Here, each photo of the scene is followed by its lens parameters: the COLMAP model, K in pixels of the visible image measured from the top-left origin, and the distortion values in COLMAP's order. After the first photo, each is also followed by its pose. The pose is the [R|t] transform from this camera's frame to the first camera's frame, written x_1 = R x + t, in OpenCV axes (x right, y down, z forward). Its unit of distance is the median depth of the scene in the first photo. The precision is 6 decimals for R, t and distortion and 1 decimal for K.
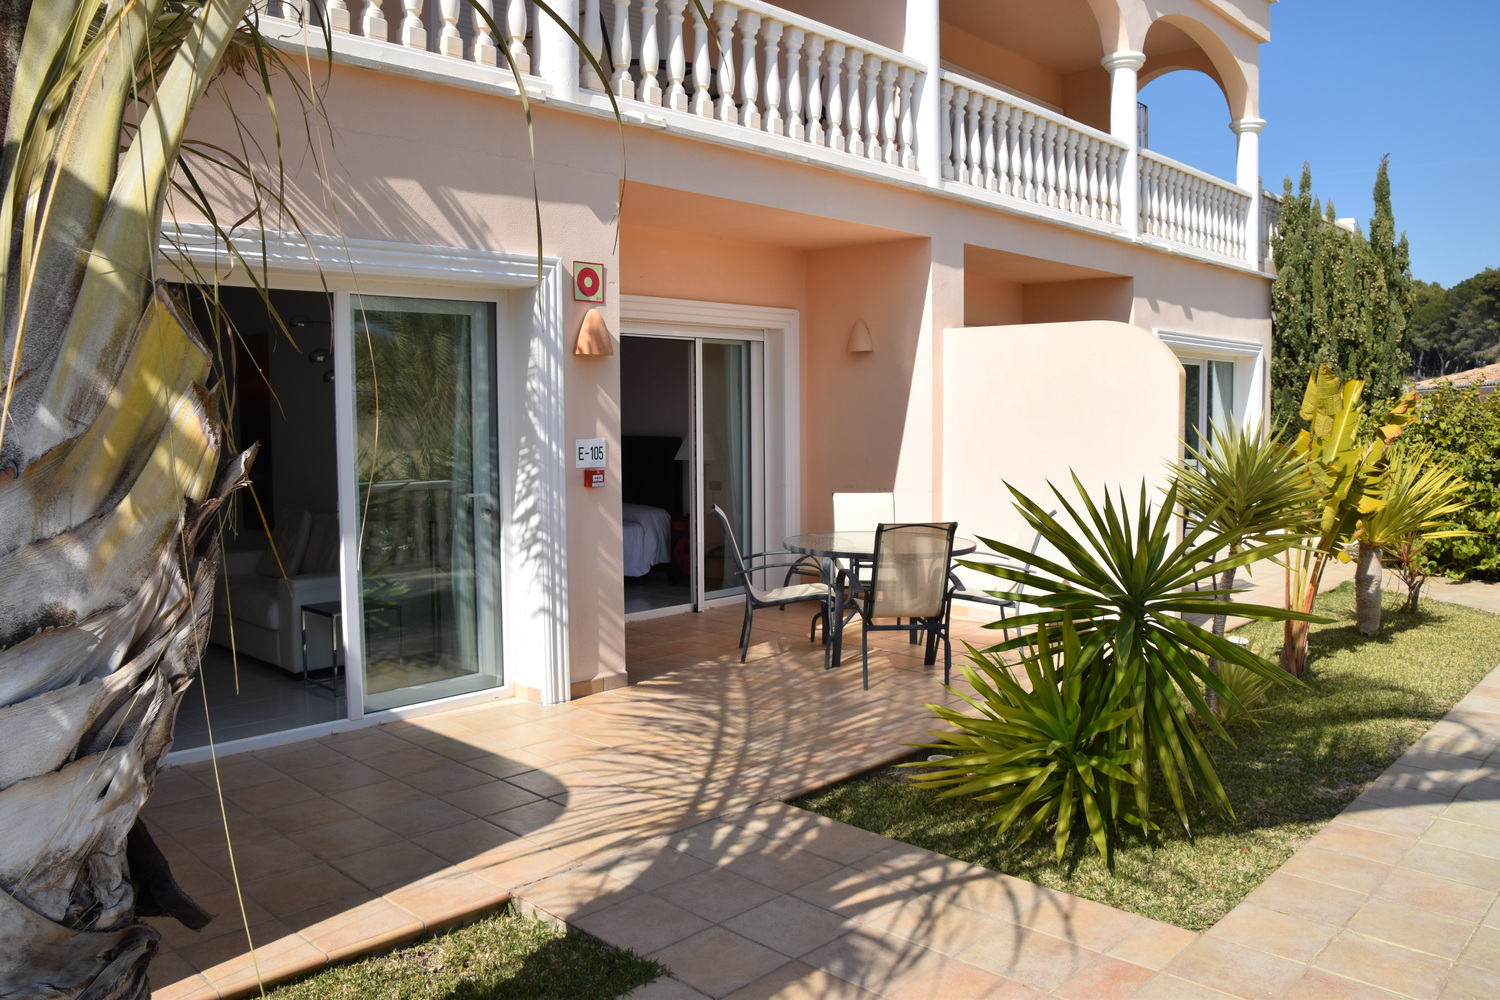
lens RADIAL K [[1171.8, 0, 745.0], [0, 1171.8, 498.2], [0, 0, 1]] dist [-0.157495, 0.112880]
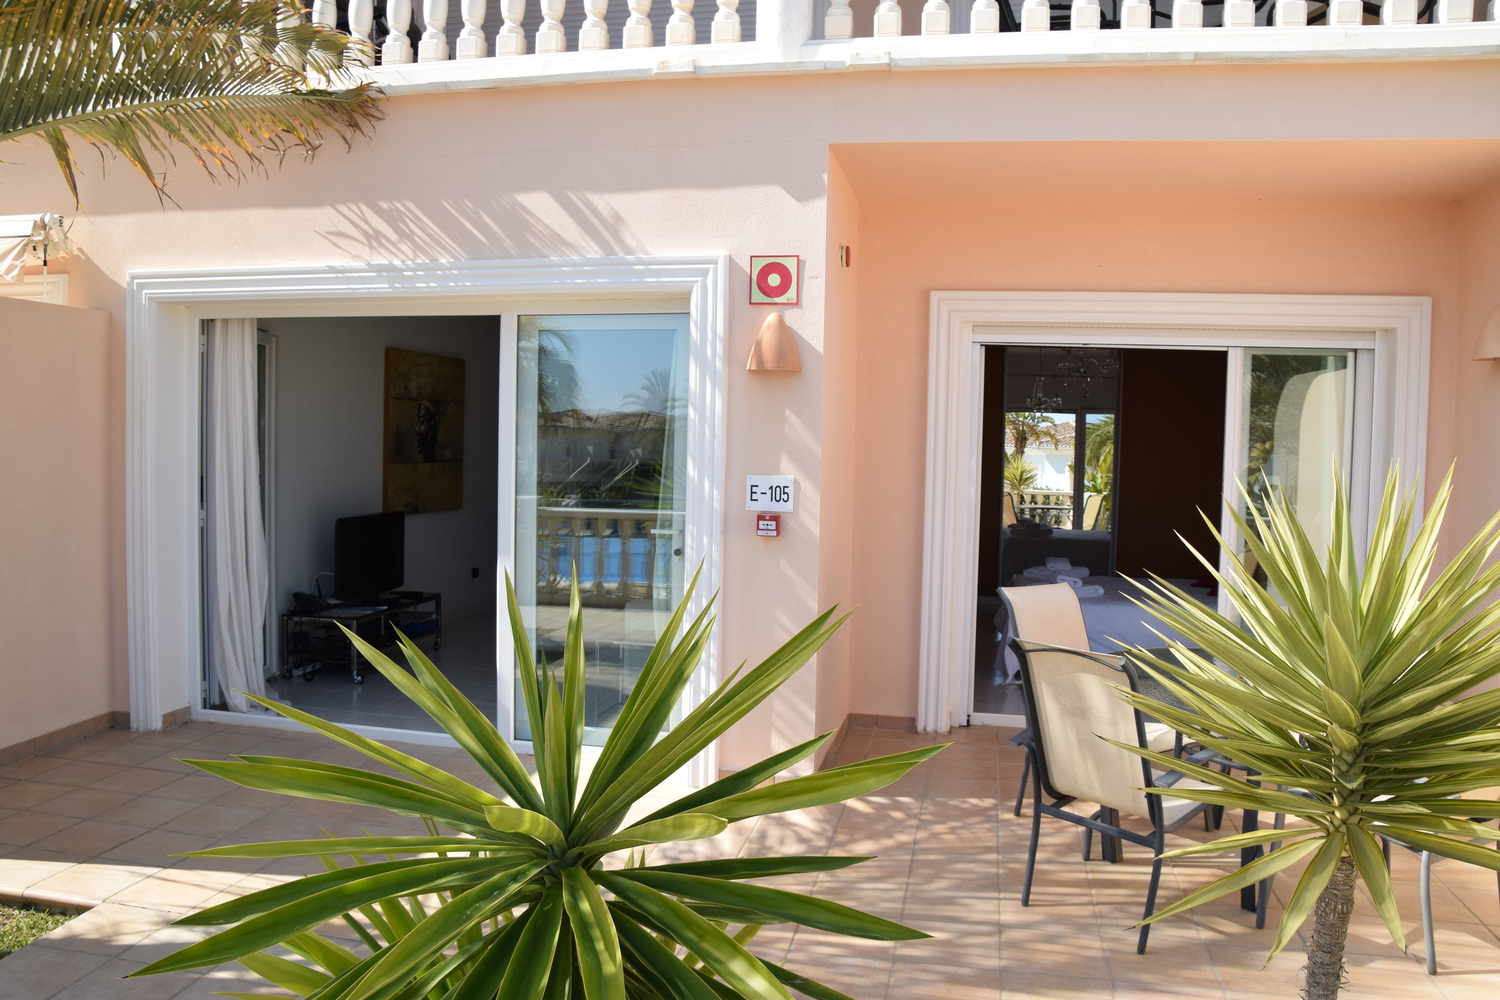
lens RADIAL K [[1171.8, 0, 745.0], [0, 1171.8, 498.2], [0, 0, 1]] dist [-0.157495, 0.112880]
pose [[0.526193, 0.055477, -0.848554, 0.551537], [-0.090252, 0.995877, 0.009143, -0.041801], [0.845562, 0.071773, 0.529031, 0.574783]]
